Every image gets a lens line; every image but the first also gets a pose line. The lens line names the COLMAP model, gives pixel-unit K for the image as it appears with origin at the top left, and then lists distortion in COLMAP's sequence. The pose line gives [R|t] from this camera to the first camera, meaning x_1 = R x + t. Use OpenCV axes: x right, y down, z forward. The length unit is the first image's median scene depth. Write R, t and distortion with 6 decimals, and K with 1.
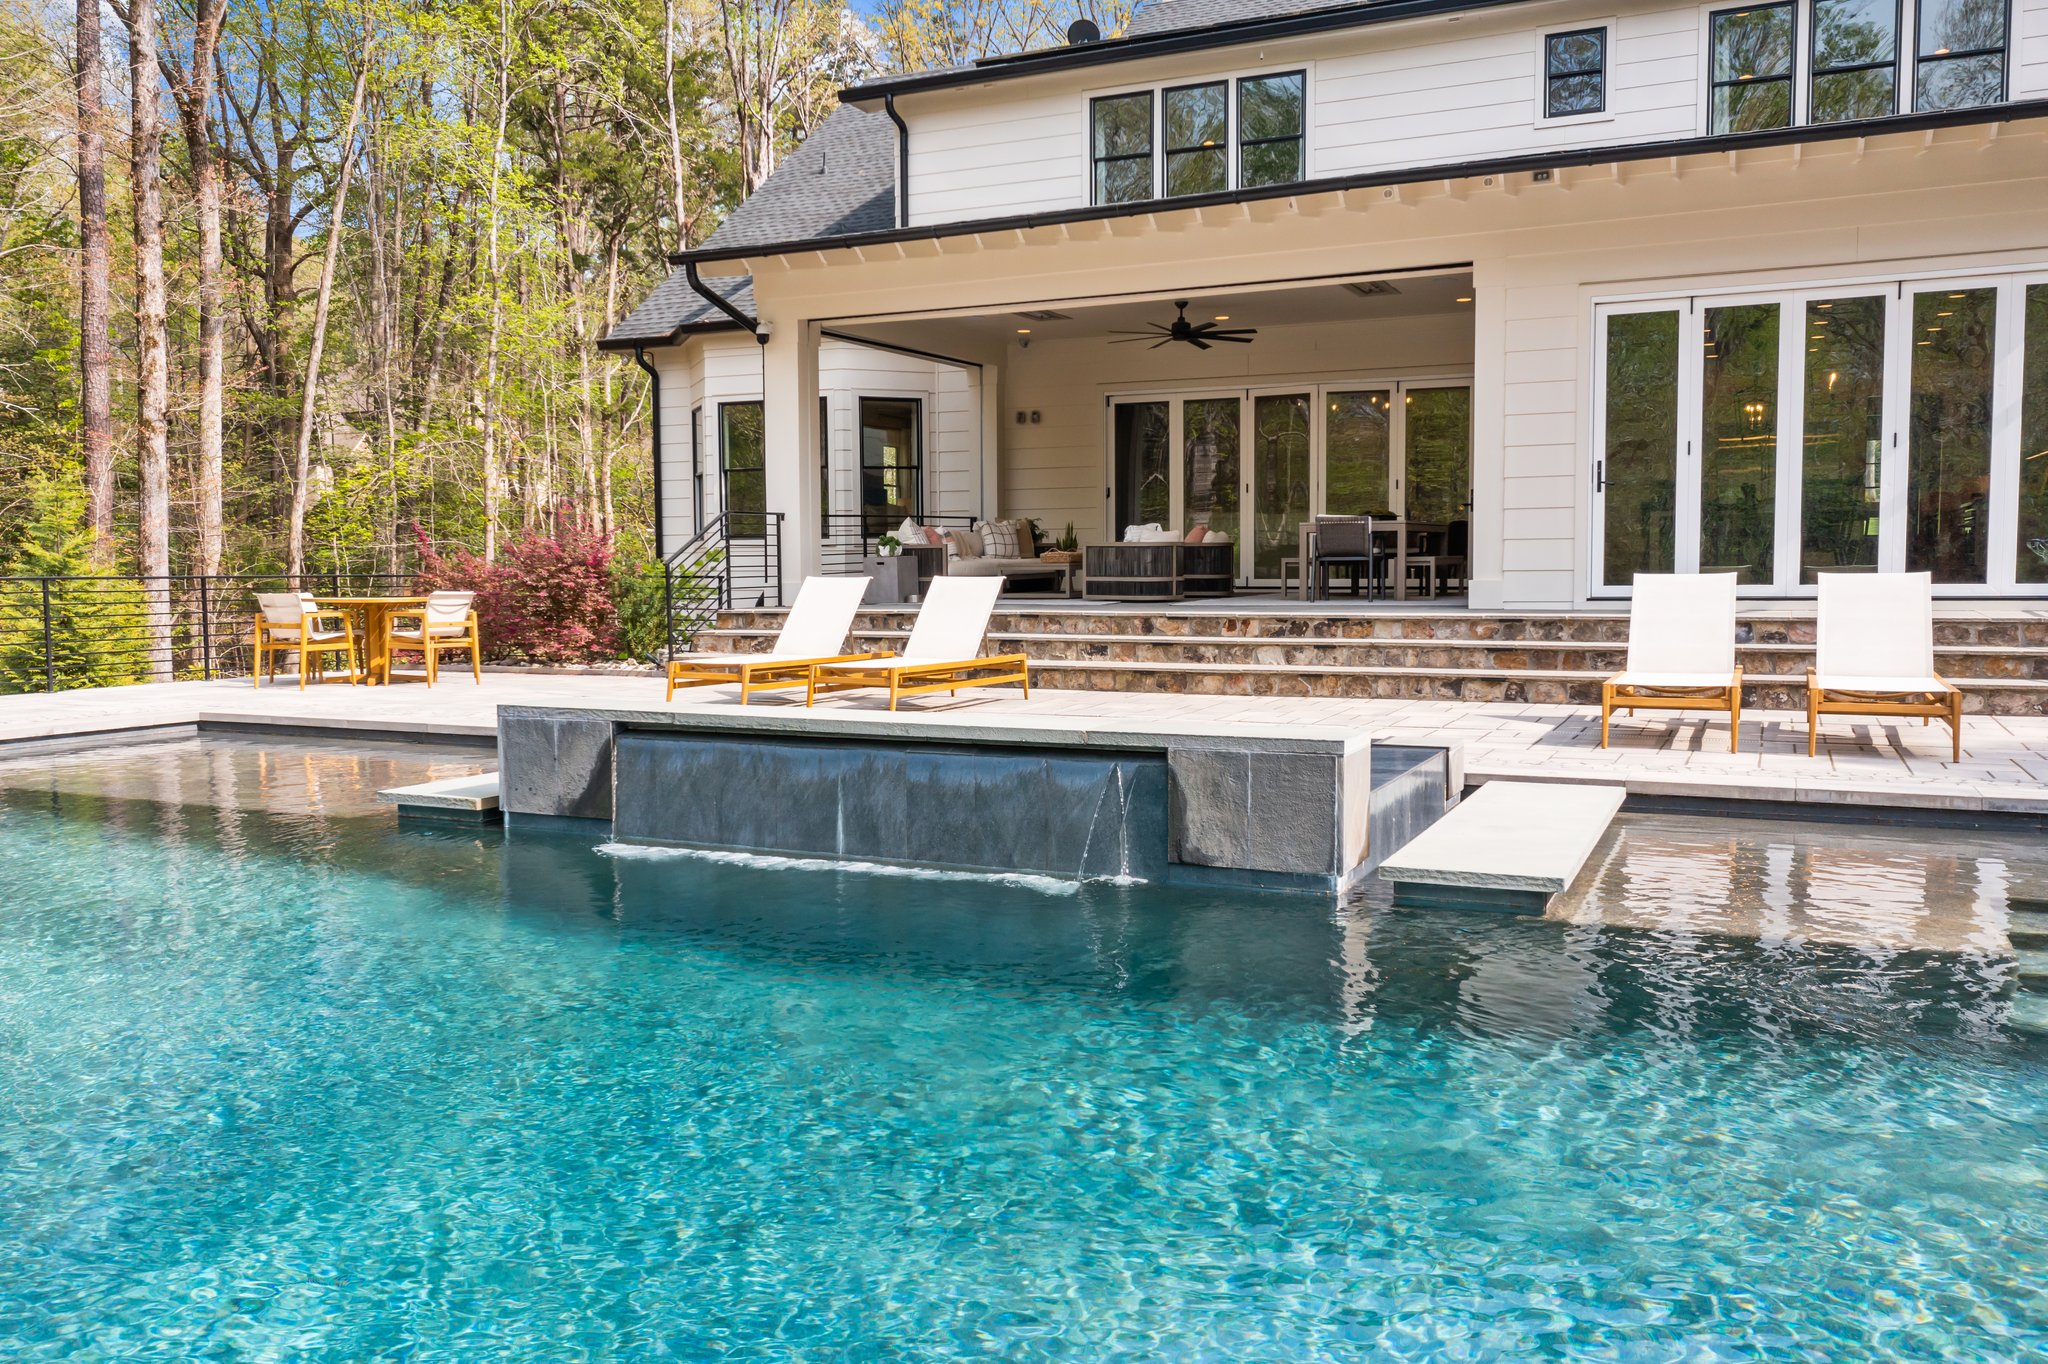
lens RADIAL K [[1630.5, 0, 999.8], [0, 1630.5, 691.8], [0, 0, 1]] dist [-0.008884, 0.014372]
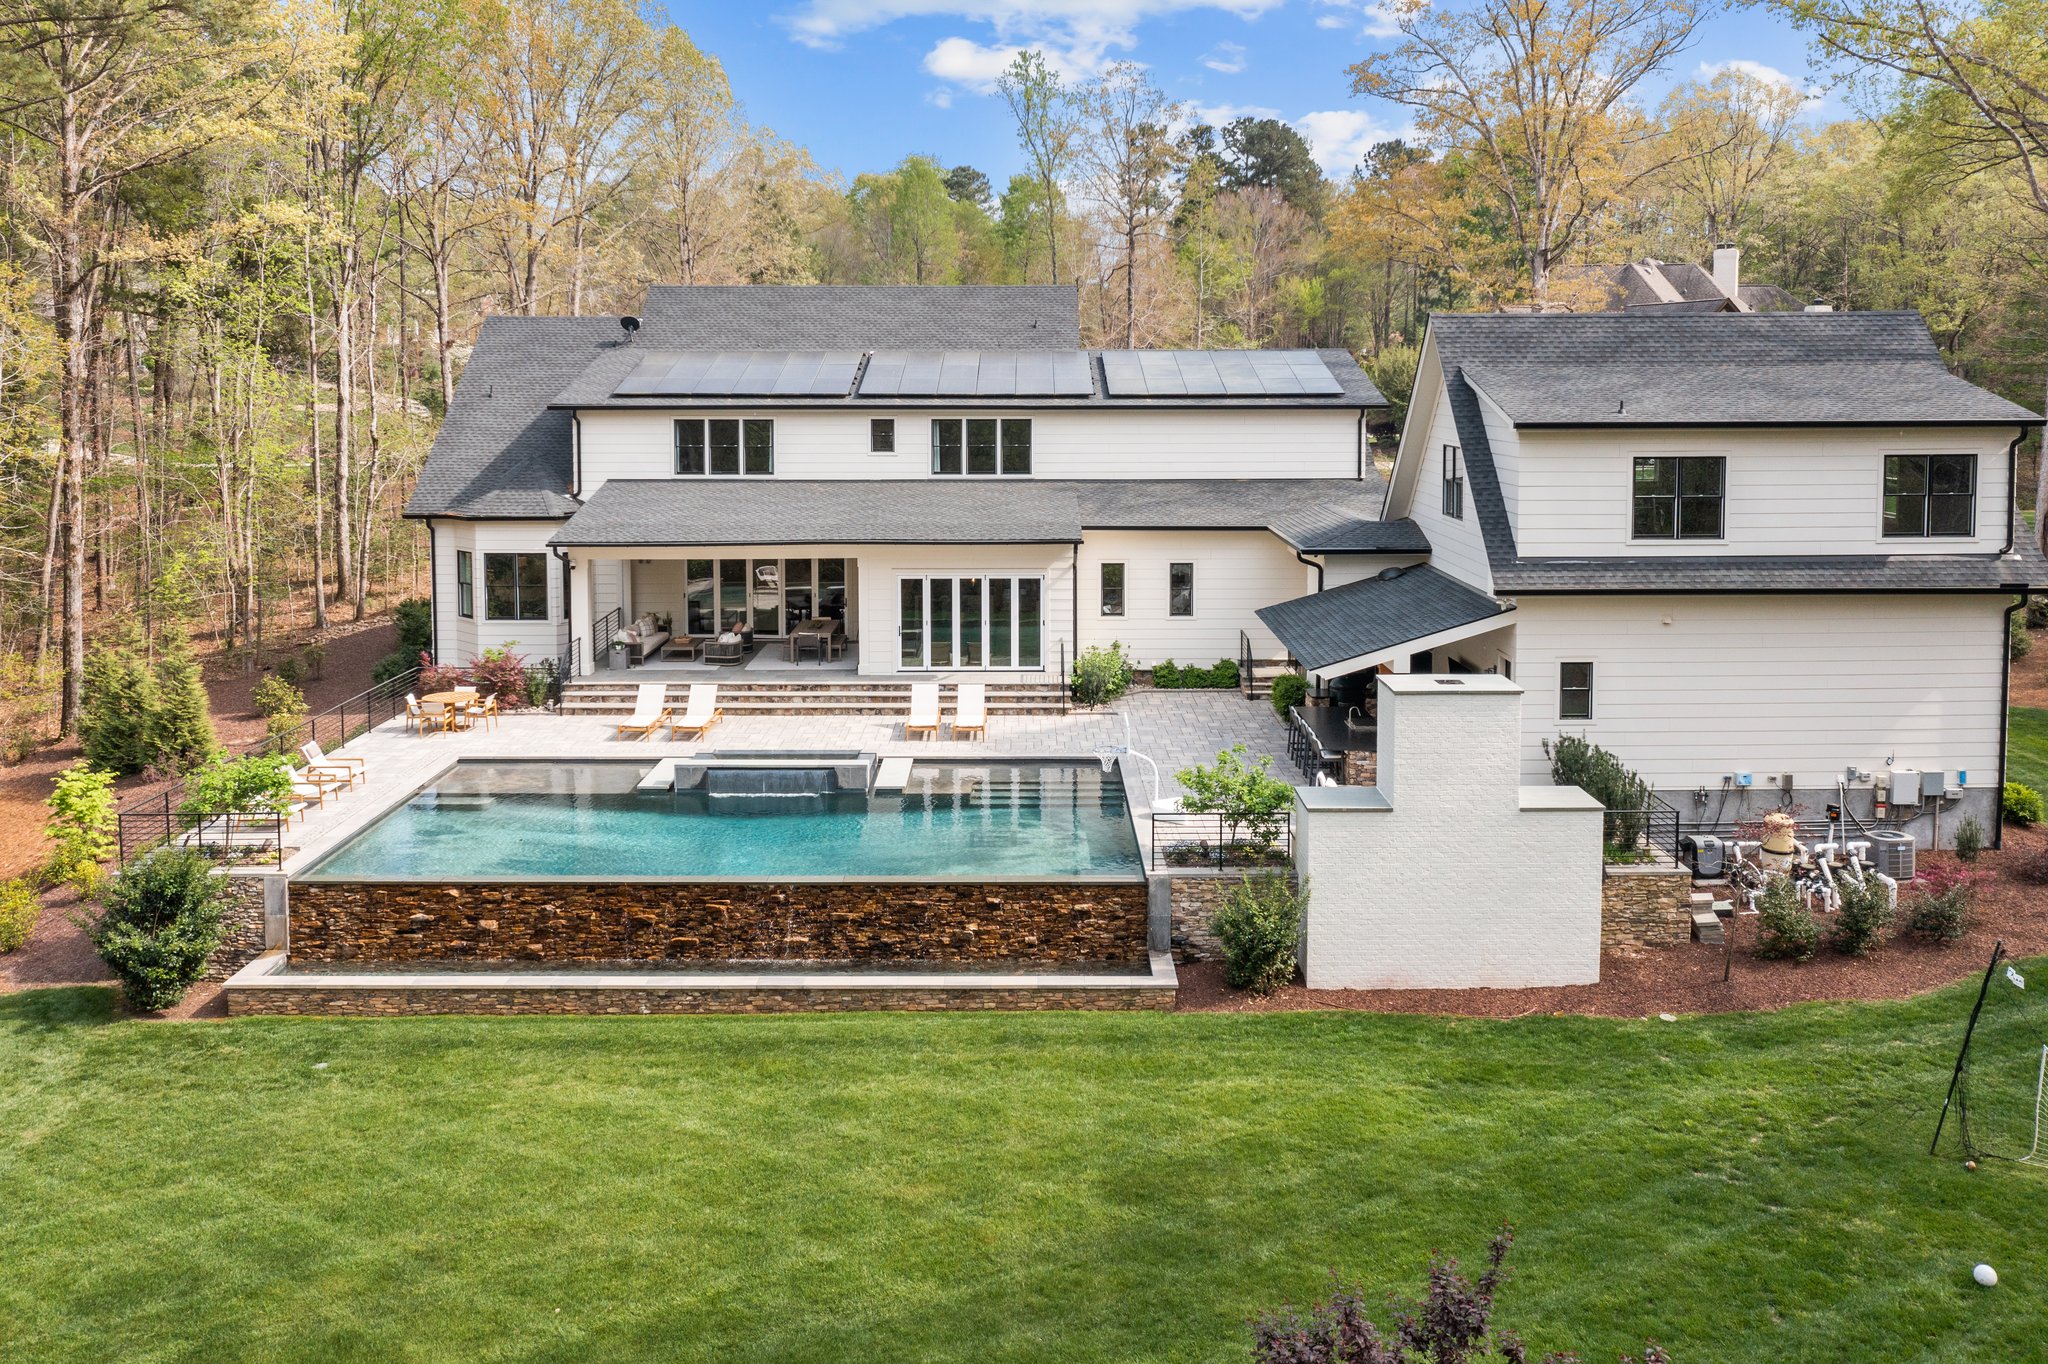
lens RADIAL K [[1630.5, 0, 1014.0], [0, 1630.5, 540.0], [0, 0, 1]] dist [-0.008884, 0.014372]
pose [[0.902080, -0.033527, 0.430264, -0.653768], [0.025538, 0.999378, 0.024331, -0.328886], [-0.430812, -0.010960, 0.902375, -1.616954]]
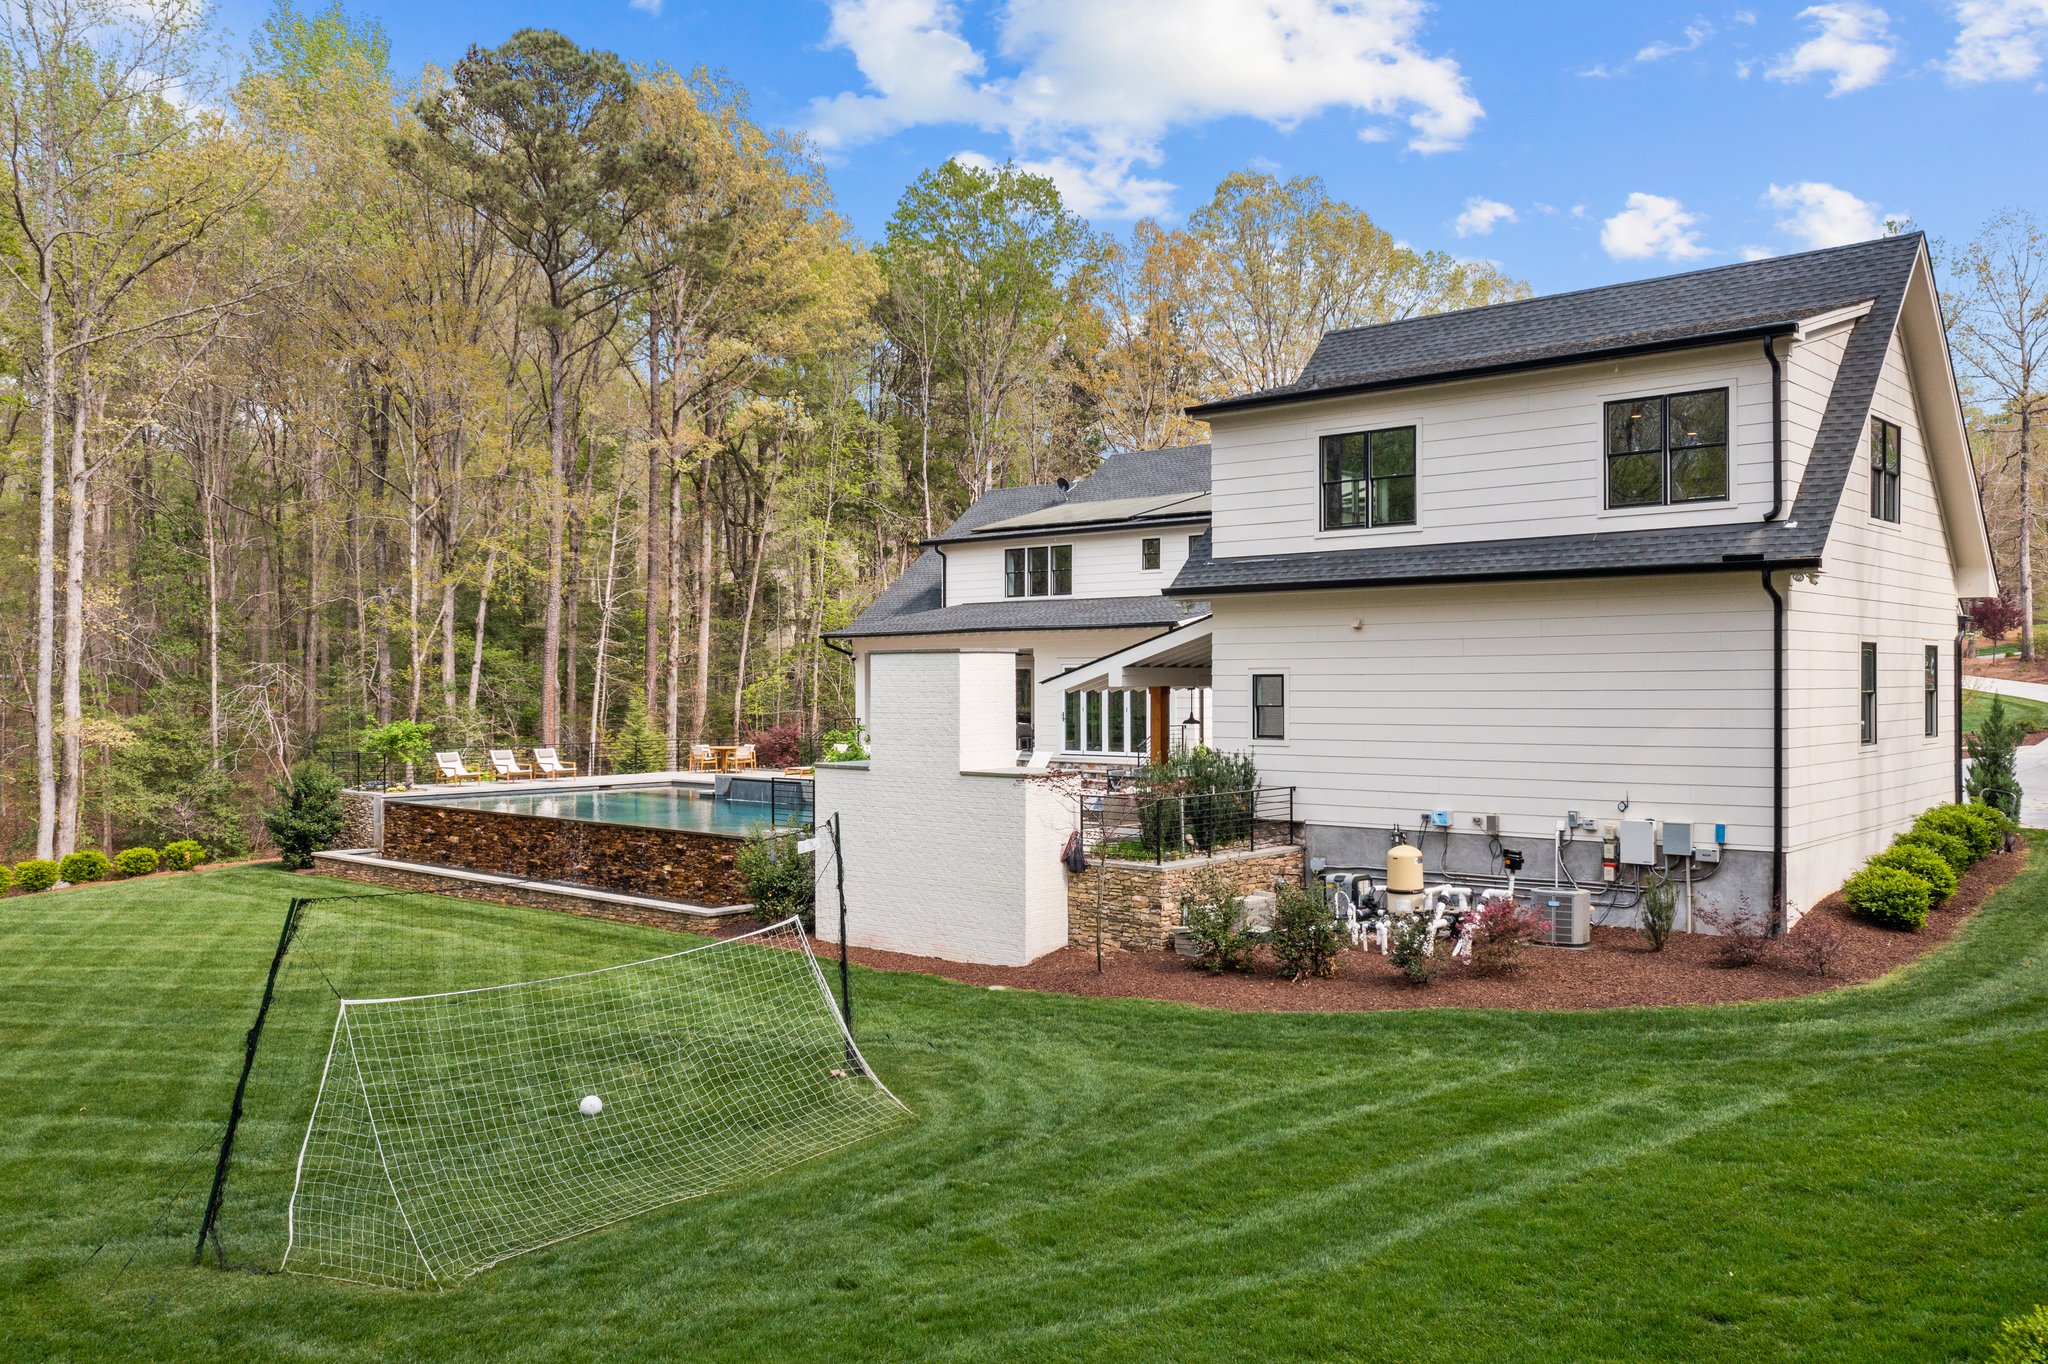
lens RADIAL K [[1630.5, 0, 1021.6], [0, 1630.5, 698.6], [0, 0, 1]] dist [-0.008884, 0.014372]
pose [[0.961252, 0.012813, -0.275374, 1.034650], [-0.030765, 0.997665, -0.060972, 0.026099], [0.273950, 0.067081, 0.959402, -1.884354]]
